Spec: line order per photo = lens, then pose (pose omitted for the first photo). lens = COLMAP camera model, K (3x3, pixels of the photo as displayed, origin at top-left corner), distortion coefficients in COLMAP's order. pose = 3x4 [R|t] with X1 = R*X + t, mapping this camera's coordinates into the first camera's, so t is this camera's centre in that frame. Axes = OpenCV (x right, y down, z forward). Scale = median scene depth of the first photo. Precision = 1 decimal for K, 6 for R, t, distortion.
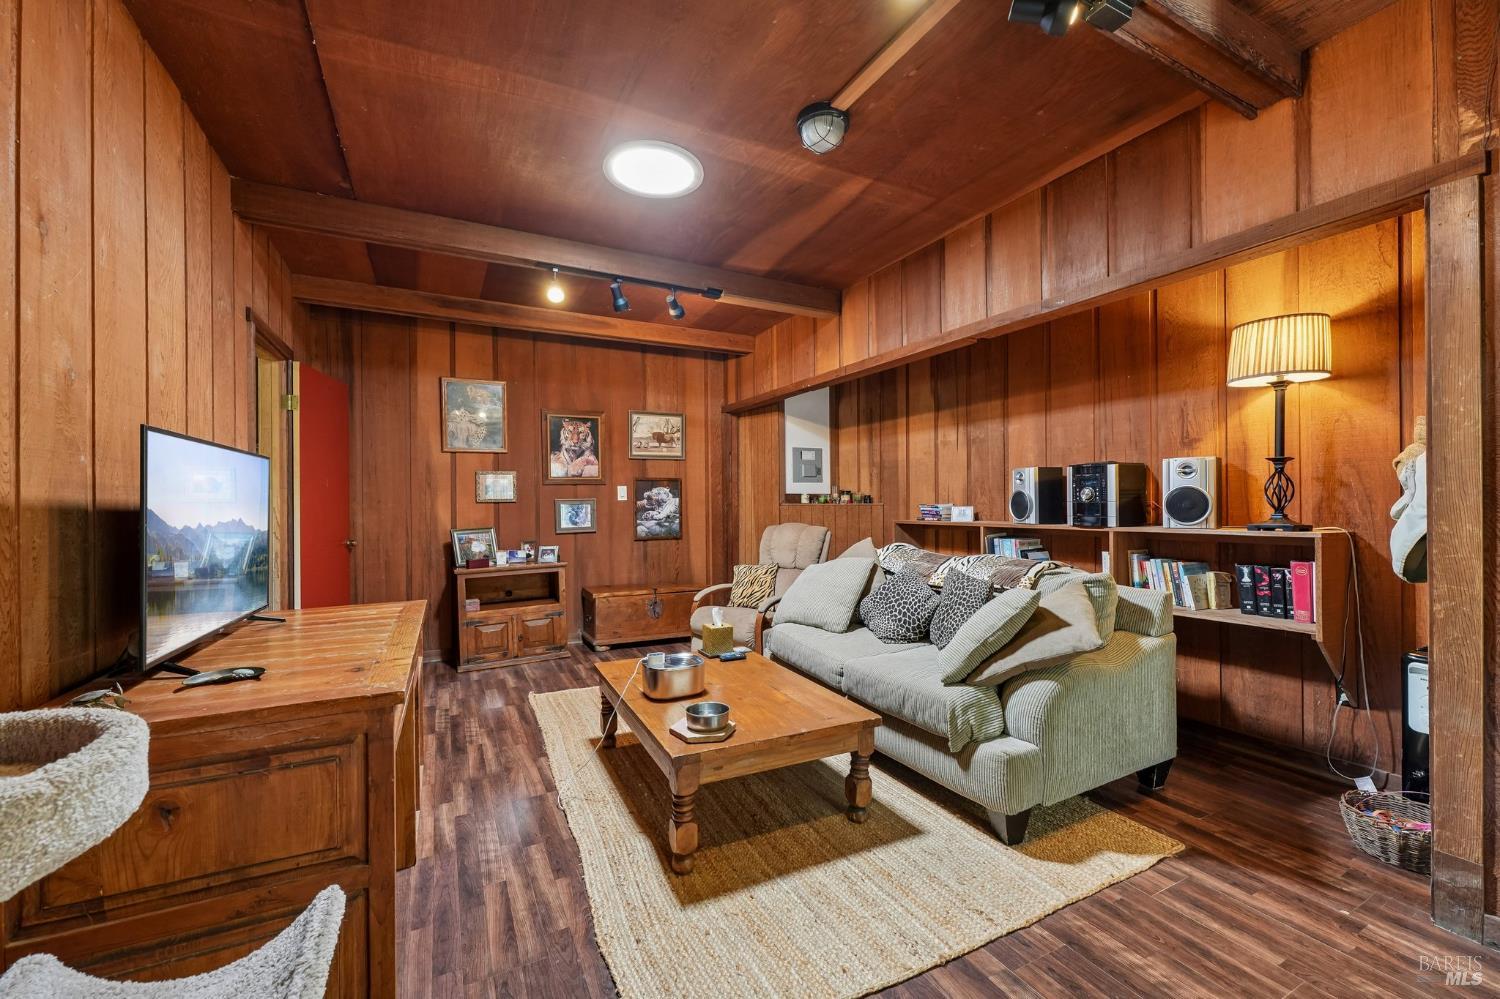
lens RADIAL K [[605.3, 0, 745.4], [0, 605.3, 500.5], [0, 0, 1]] dist [-0.000377, -0.000052]
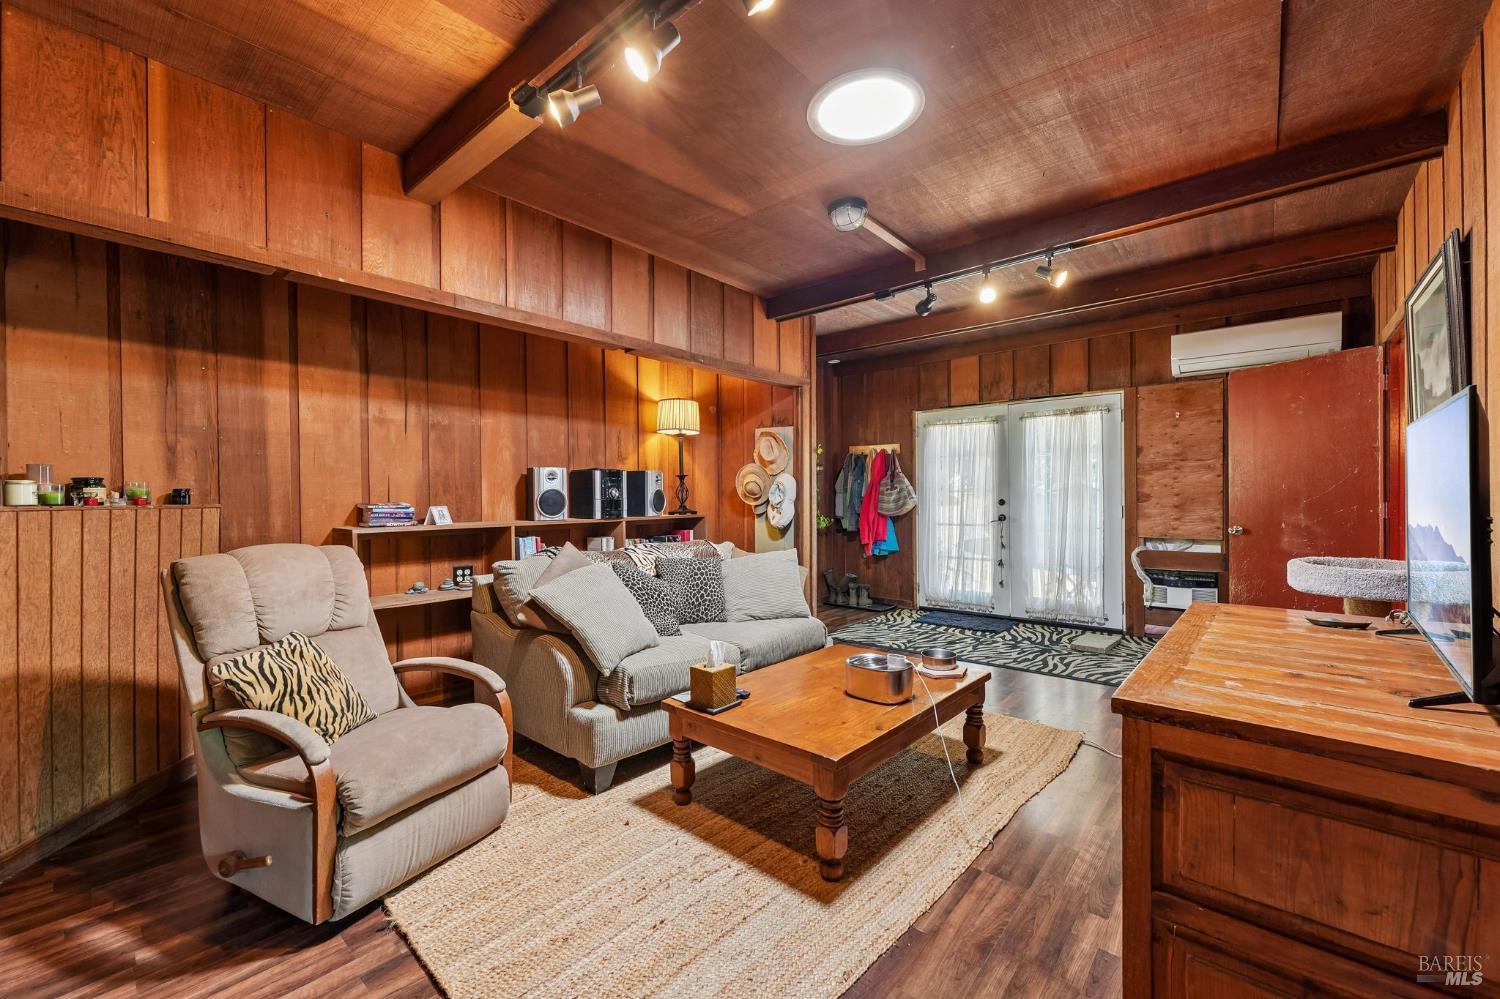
lens RADIAL K [[605.3, 0, 744.3], [0, 605.3, 499.6], [0, 0, 1]] dist [-0.000377, -0.000052]
pose [[-0.374321, 0.005668, 0.927282, -0.643576], [0.005431, 0.999978, -0.003920, 0.007977], [-0.927283, 0.003569, -0.374344, 1.083429]]
